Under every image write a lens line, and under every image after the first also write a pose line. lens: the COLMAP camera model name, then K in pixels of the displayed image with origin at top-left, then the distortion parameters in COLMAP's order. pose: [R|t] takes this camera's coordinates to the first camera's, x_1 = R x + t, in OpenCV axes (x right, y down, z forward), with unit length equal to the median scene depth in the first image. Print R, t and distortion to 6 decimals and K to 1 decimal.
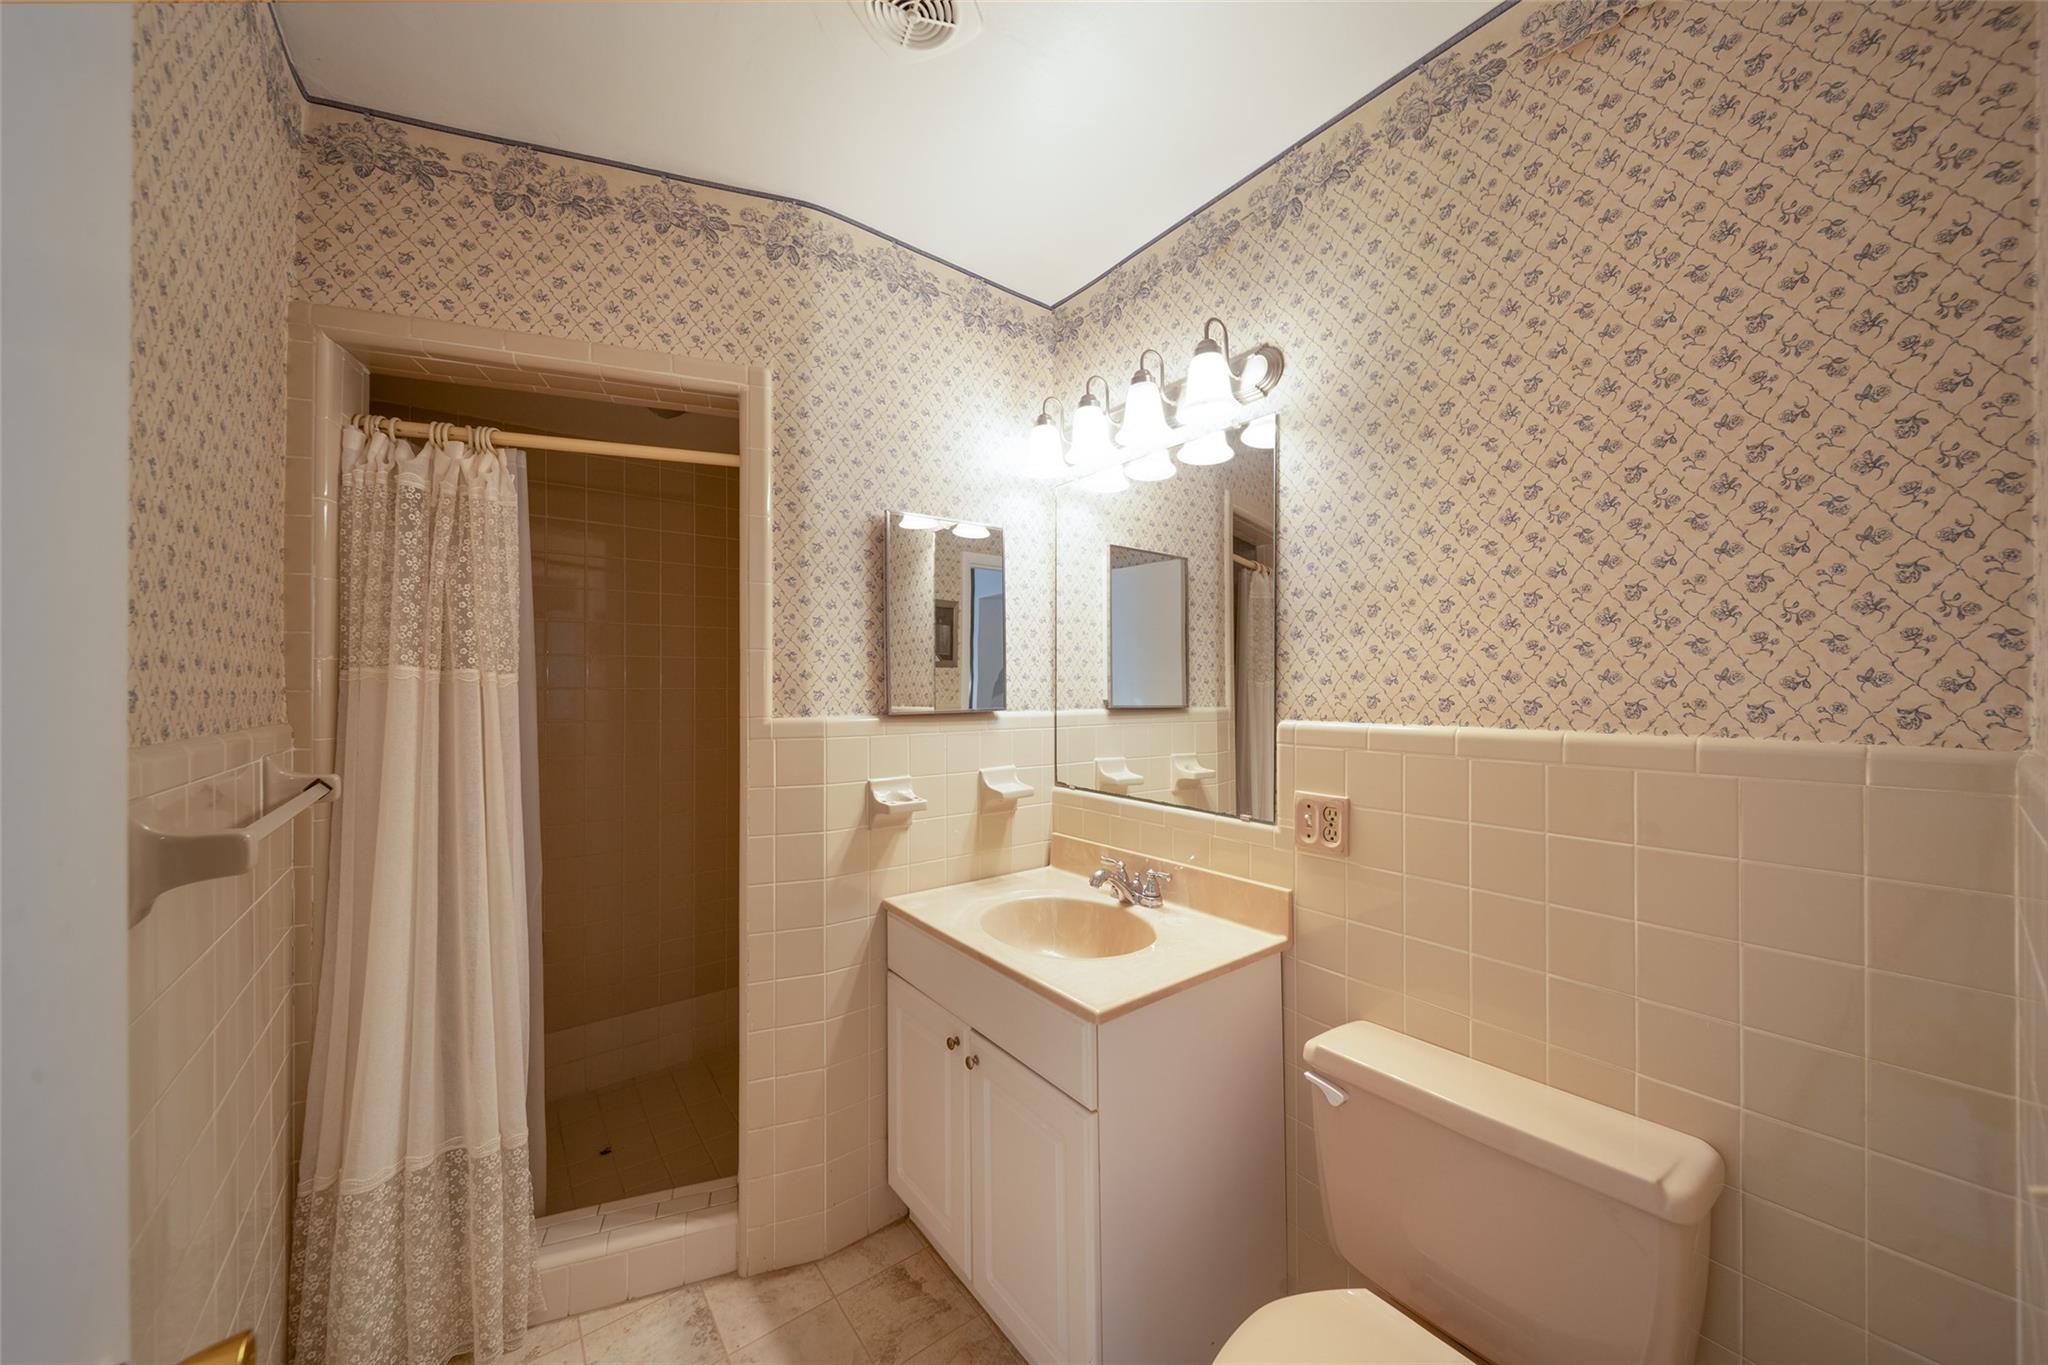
lens RADIAL K [[718.2, 0, 1027.8], [0, 718.2, 683.2], [0, 0, 1]] dist [-0.001663, -0.000649]
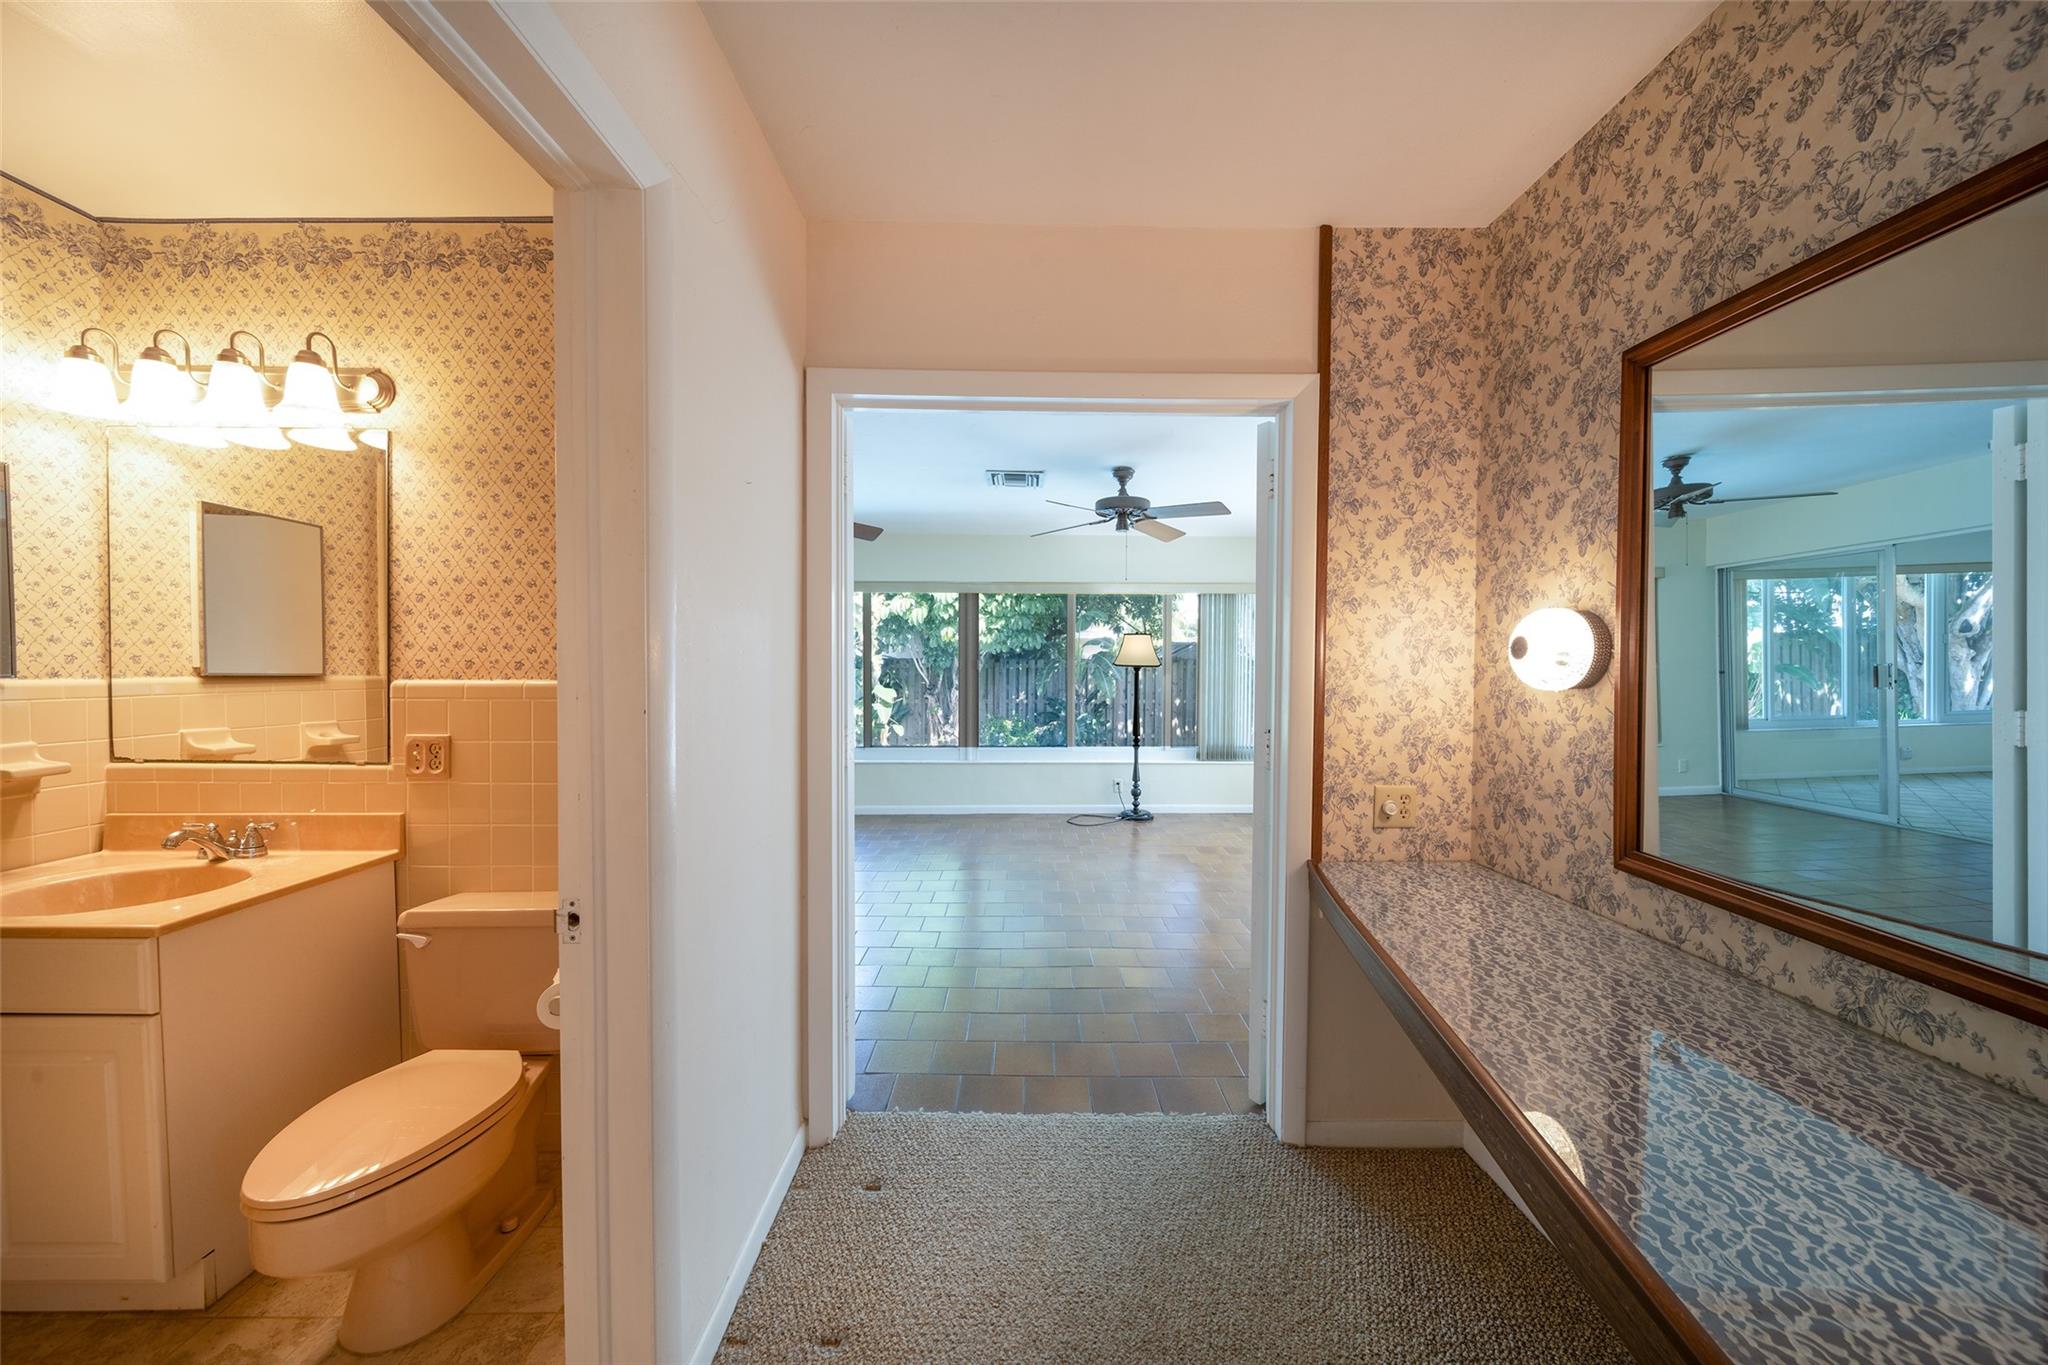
lens RADIAL K [[718.2, 0, 1019.1], [0, 718.2, 678.7], [0, 0, 1]] dist [-0.001663, -0.000649]
pose [[0.601610, -0.011211, 0.798711, 0.011323], [-0.008477, 0.999756, 0.020419, 0.014449], [-0.798745, -0.019055, 0.601368, -0.598294]]
